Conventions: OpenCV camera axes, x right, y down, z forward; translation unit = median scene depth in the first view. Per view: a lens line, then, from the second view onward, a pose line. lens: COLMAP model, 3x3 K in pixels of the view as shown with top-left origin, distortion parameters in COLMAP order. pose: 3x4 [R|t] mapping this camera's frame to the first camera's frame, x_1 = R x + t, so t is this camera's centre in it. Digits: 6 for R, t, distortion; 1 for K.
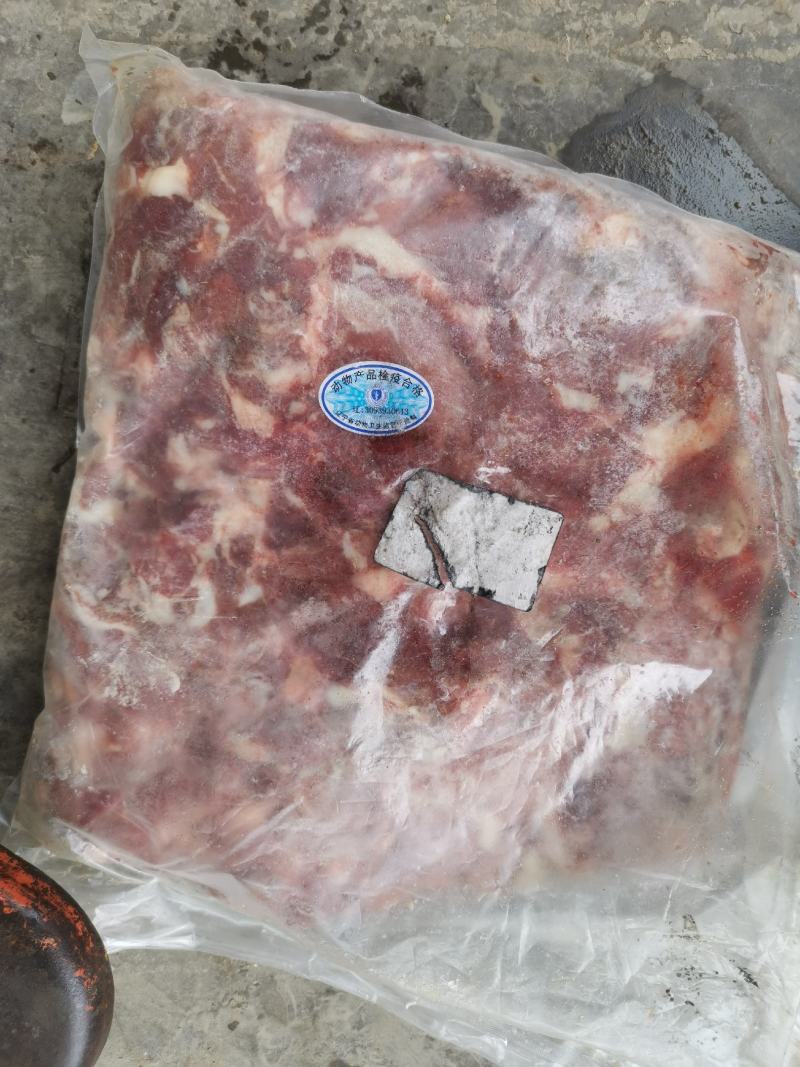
lens RADIAL K [[804.8, 0, 399.3], [0, 804.8, 520.3], [0, 0, 1]] dist [0.043910, 0.003887]
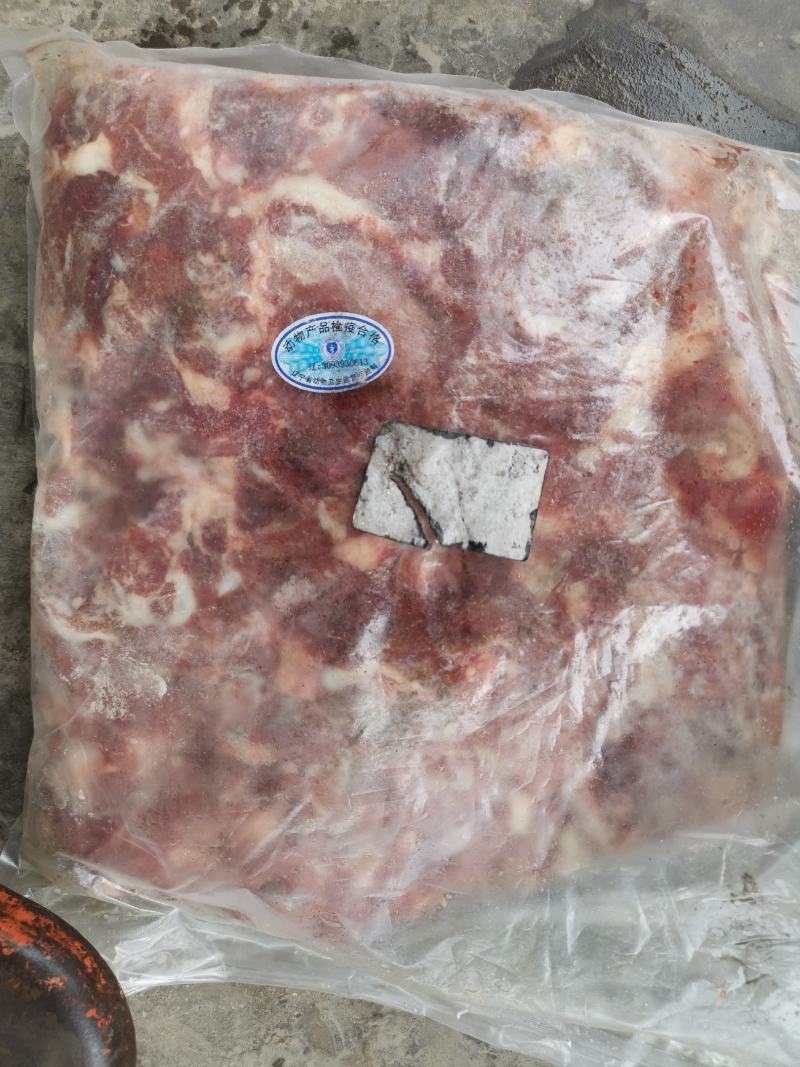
lens RADIAL K [[804.8, 0, 399.3], [0, 804.8, 520.3], [0, 0, 1]] dist [0.043910, 0.003887]
pose [[0.991682, -0.123127, -0.037510, 0.055983], [0.121314, 0.991487, -0.047294, 0.090149], [0.043014, 0.042350, 0.998176, 0.071604]]
